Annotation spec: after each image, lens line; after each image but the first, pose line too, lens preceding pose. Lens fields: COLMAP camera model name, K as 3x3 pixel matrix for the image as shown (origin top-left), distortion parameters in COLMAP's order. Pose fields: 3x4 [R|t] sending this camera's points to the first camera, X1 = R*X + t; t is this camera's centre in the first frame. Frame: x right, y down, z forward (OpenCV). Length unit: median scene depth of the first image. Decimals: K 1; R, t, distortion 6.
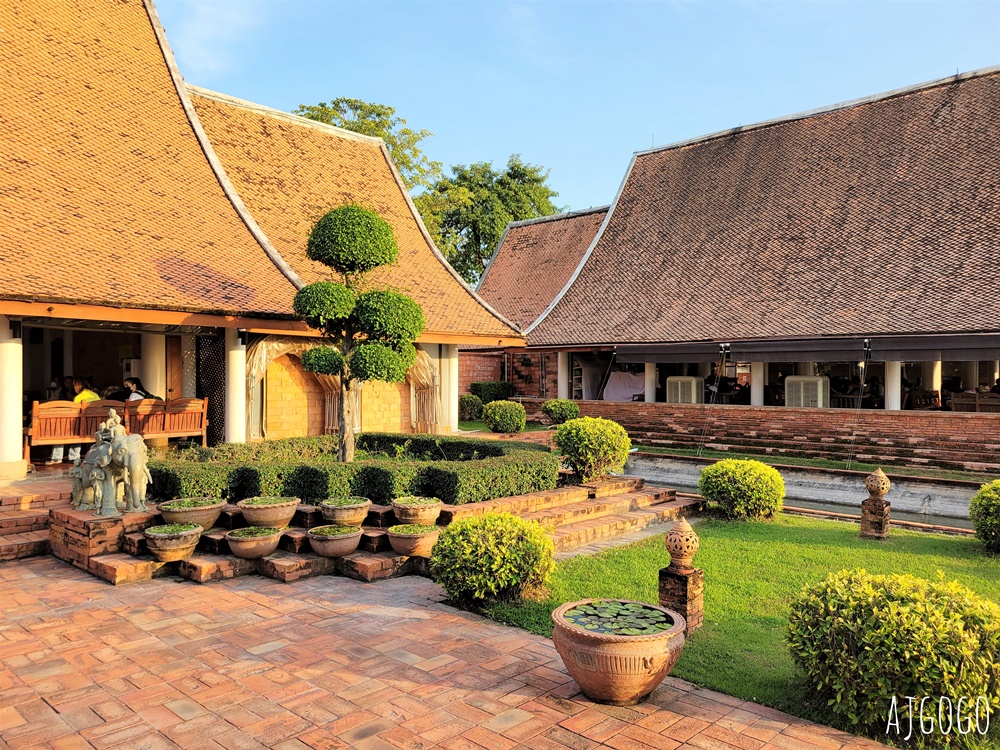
lens RADIAL K [[747.3, 0, 501.9], [0, 747.3, 374.6], [0, 0, 1]] dist [0.040716, -0.032722]
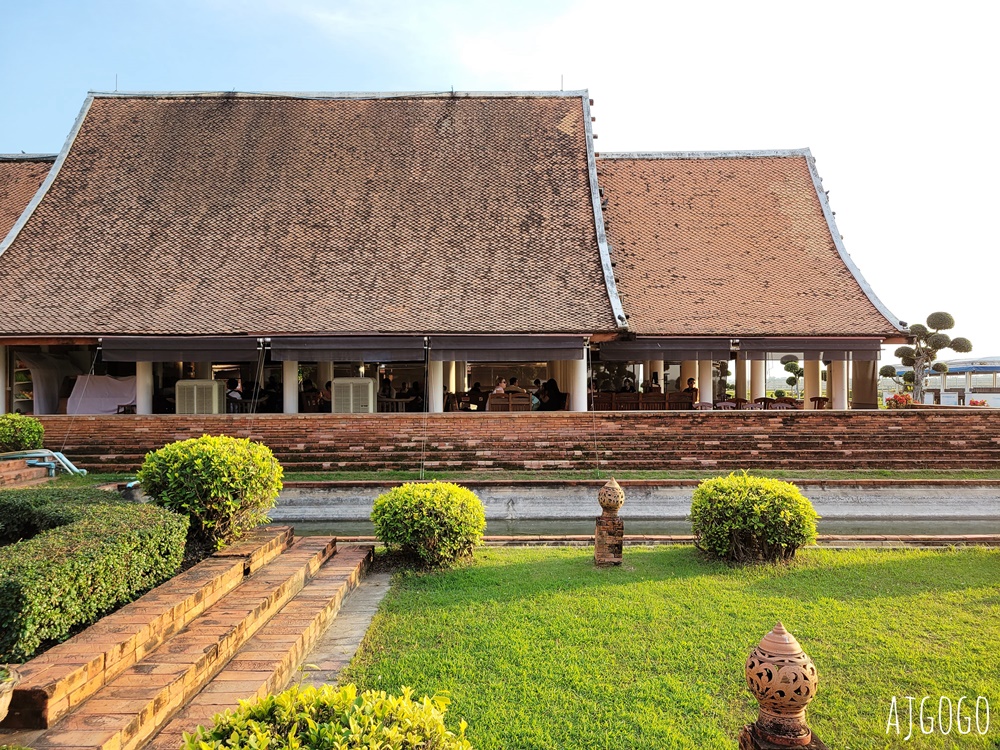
lens RADIAL K [[747.3, 0, 499.2], [0, 747.3, 380.2], [0, 0, 1]] dist [0.040716, -0.032722]
pose [[0.731725, -0.001990, 0.681597, -0.068598], [0.007234, 0.999962, -0.004846, 0.009617], [-0.681561, 0.008476, 0.731712, 0.226845]]
